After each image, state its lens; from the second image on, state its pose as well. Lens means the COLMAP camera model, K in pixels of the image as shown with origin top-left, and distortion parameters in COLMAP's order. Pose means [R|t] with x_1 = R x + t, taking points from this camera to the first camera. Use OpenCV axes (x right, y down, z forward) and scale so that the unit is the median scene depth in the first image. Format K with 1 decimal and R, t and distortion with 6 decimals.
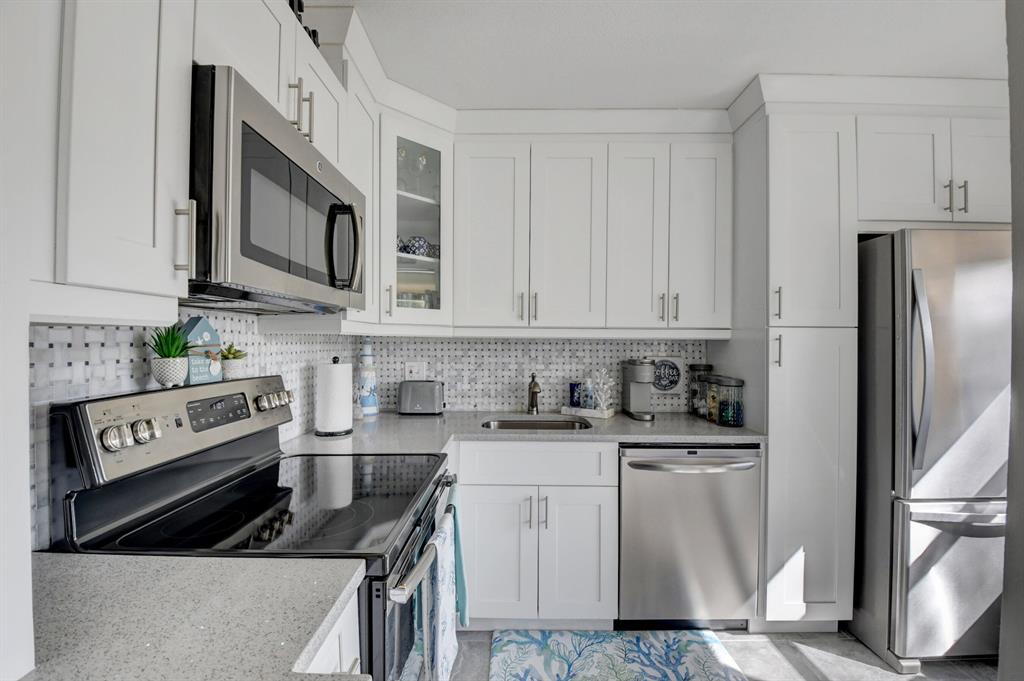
lens RADIAL K [[449.8, 0, 508.9], [0, 449.8, 341.5], [0, 0, 1]] dist [0.013553, -0.025557]
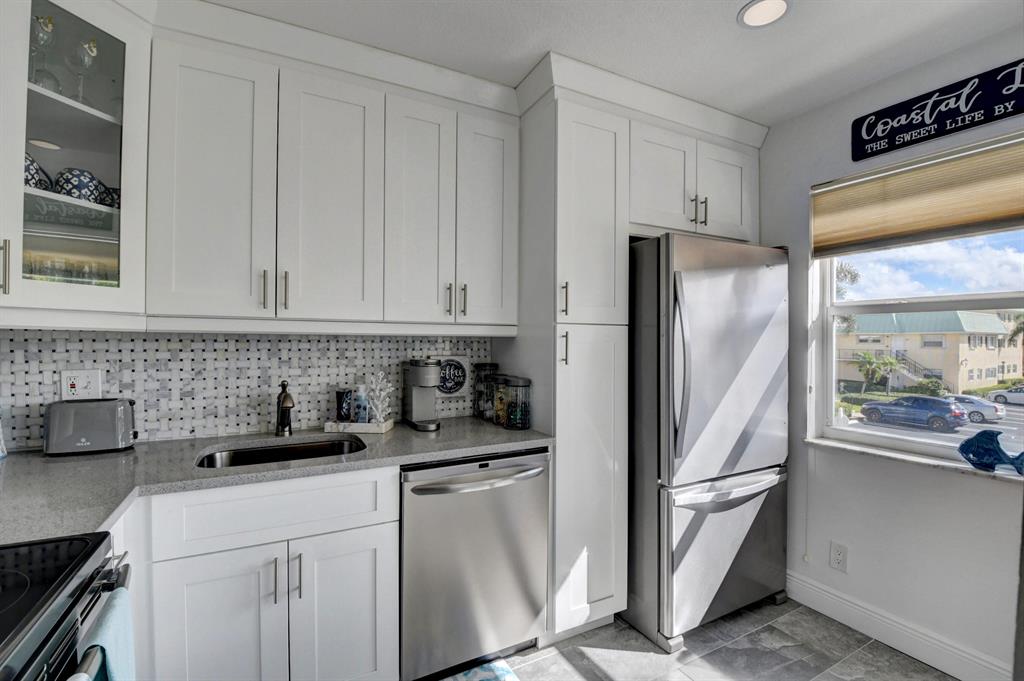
lens RADIAL K [[462.0, 0, 510.9], [0, 462.0, 341.7], [0, 0, 1]] dist [0.017905, -0.031299]
pose [[0.884599, -0.001882, 0.466349, 0.033216], [-0.001177, 0.999980, 0.006268, 0.000203], [-0.466352, -0.006093, 0.884578, 0.171017]]
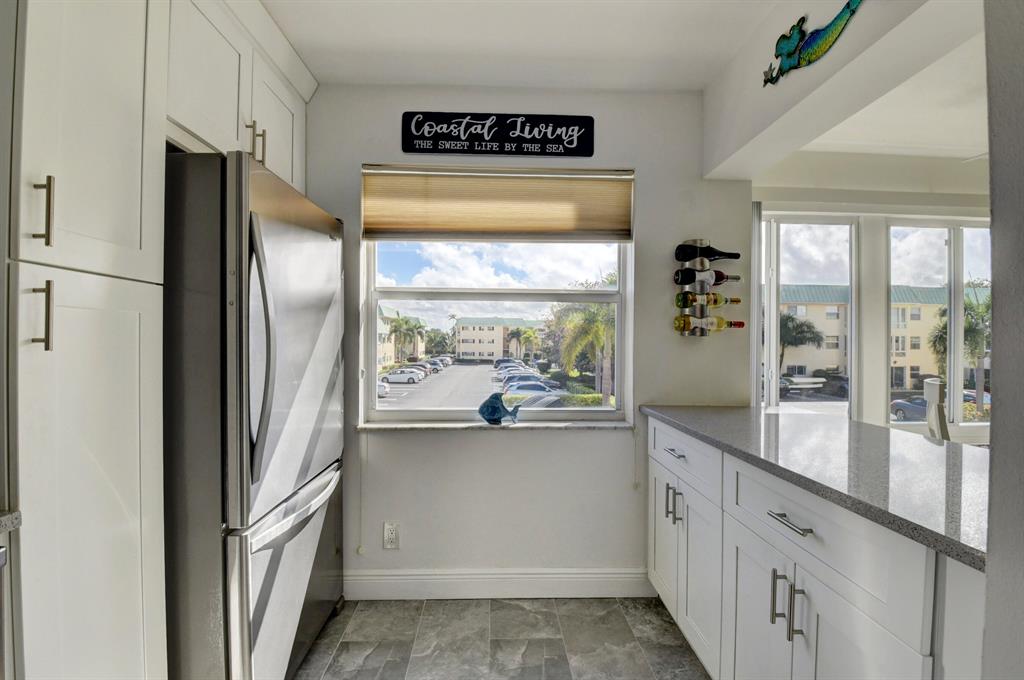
lens RADIAL K [[449.8, 0, 508.9], [0, 449.8, 341.0], [0, 0, 1]] dist [0.013553, -0.025557]
pose [[-0.039944, -0.003446, 0.999196, 0.128593], [-0.002728, 0.999991, 0.003340, 0.040760], [-0.999198, -0.002592, -0.039953, 0.522192]]
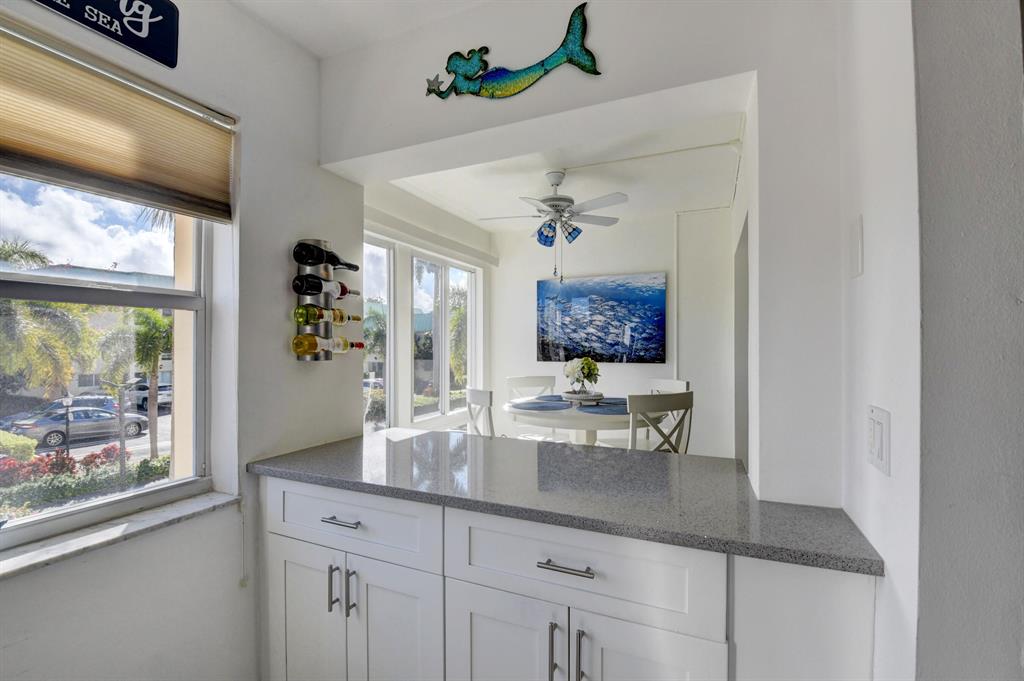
lens RADIAL K [[449.8, 0, 508.9], [0, 449.8, 341.5], [0, 0, 1]] dist [0.013553, -0.025557]
pose [[-0.912784, -0.001732, 0.408439, 0.499690], [-0.002066, 0.999998, -0.000377, -0.005279], [-0.408437, -0.001188, -0.912786, 0.670213]]
